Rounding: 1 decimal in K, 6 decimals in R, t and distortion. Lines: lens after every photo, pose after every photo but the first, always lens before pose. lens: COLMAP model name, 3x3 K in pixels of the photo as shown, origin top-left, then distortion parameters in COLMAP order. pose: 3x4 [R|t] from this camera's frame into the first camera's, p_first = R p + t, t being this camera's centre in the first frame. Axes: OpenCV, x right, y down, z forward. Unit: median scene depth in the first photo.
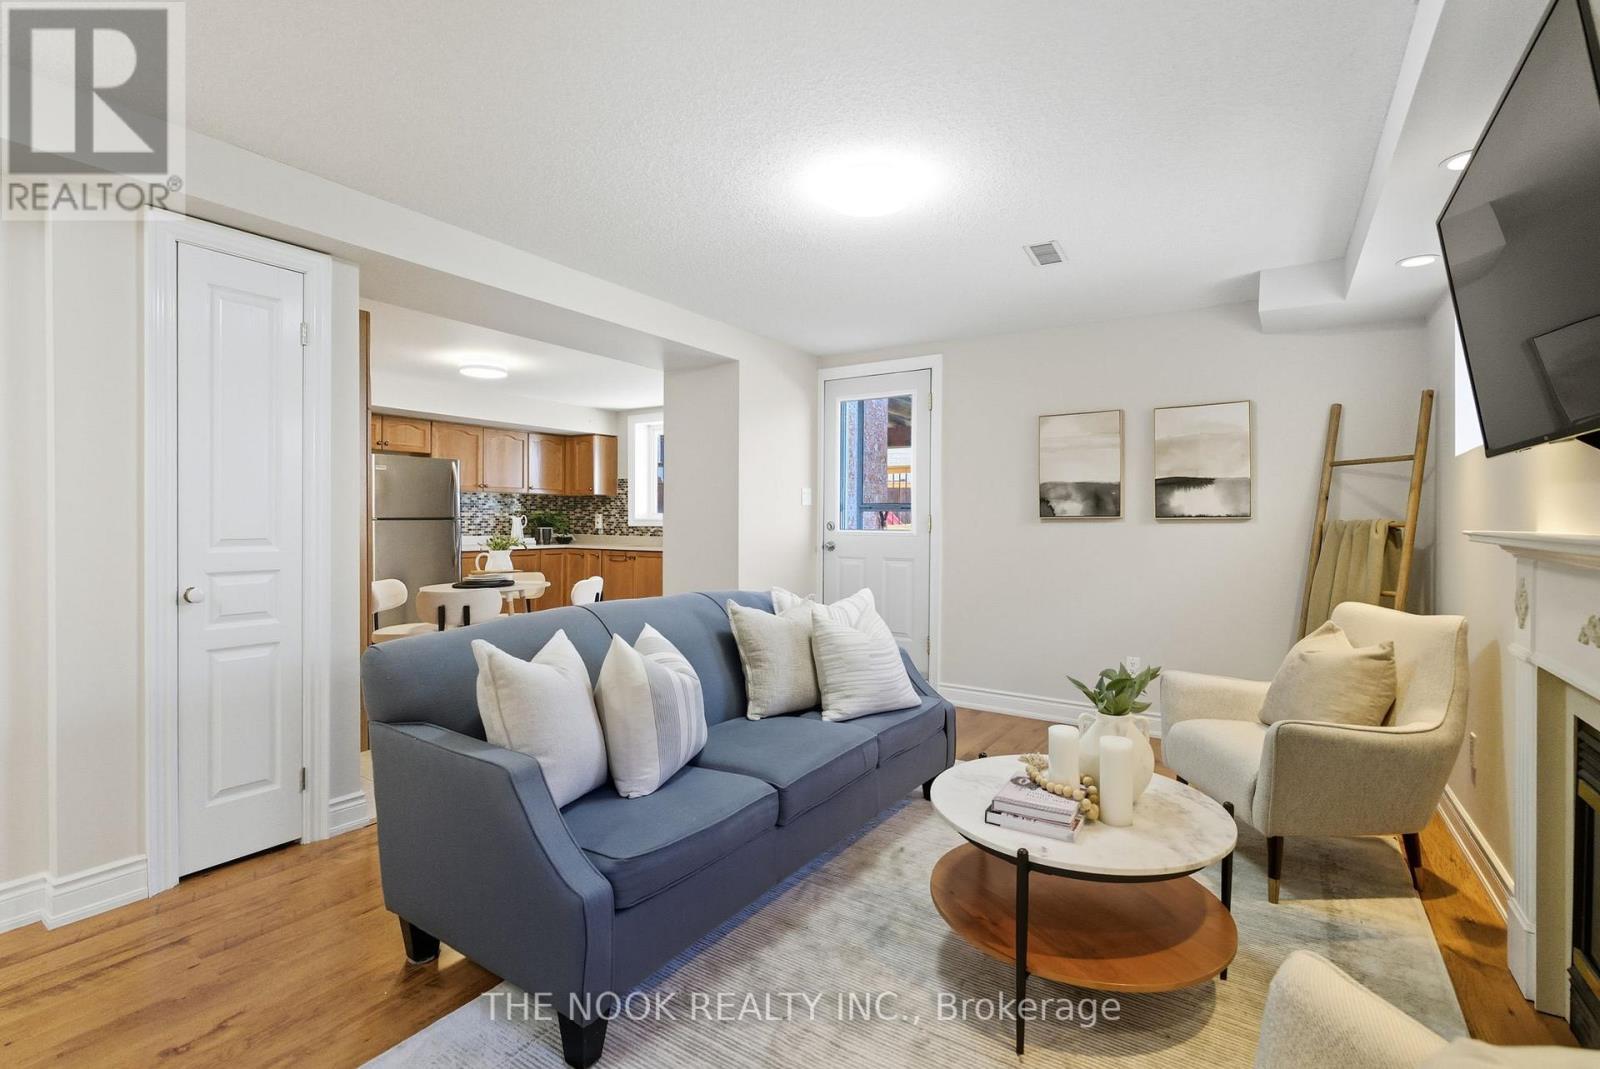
lens RADIAL K [[738.7, 0, 802.1], [0, 738.7, 528.8], [0, 0, 1]] dist [-0.010668, 0.001259]
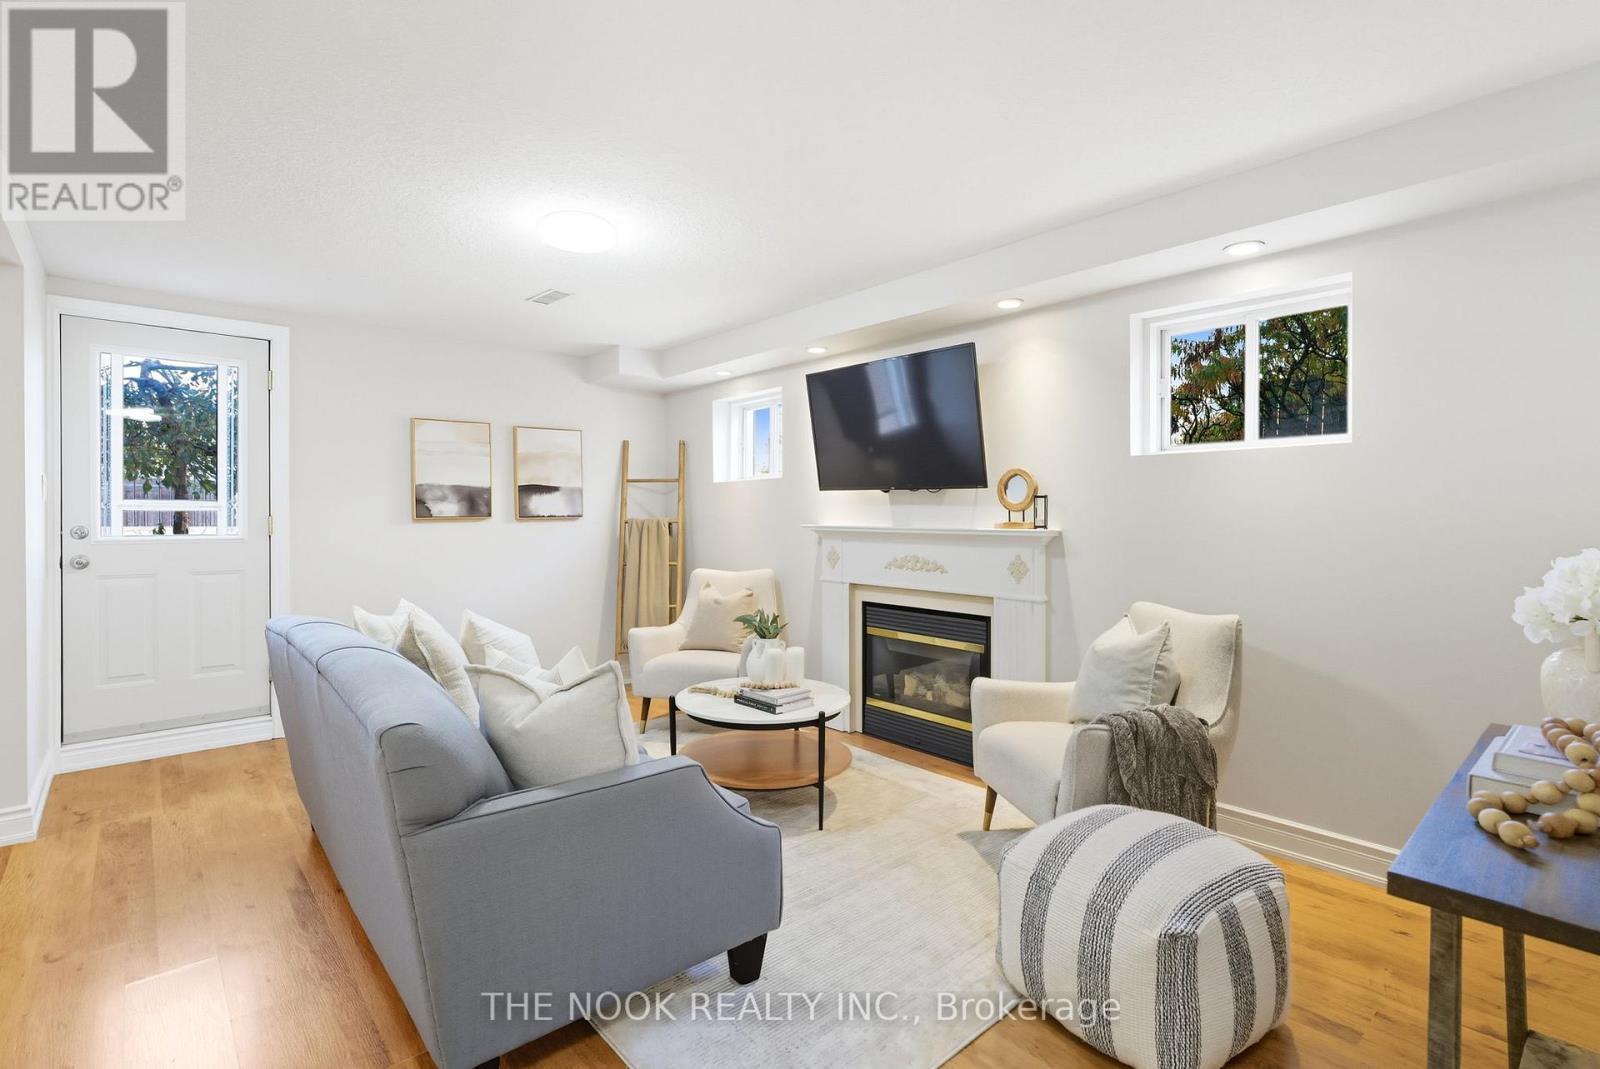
lens RADIAL K [[738.7, 0, 805.8], [0, 738.7, 520.8], [0, 0, 1]] dist [-0.010668, 0.001259]
pose [[0.256463, -0.013626, 0.966458, -0.566761], [0.016144, 0.999822, 0.009812, -0.013913], [-0.966419, 0.013086, 0.256637, 0.236527]]
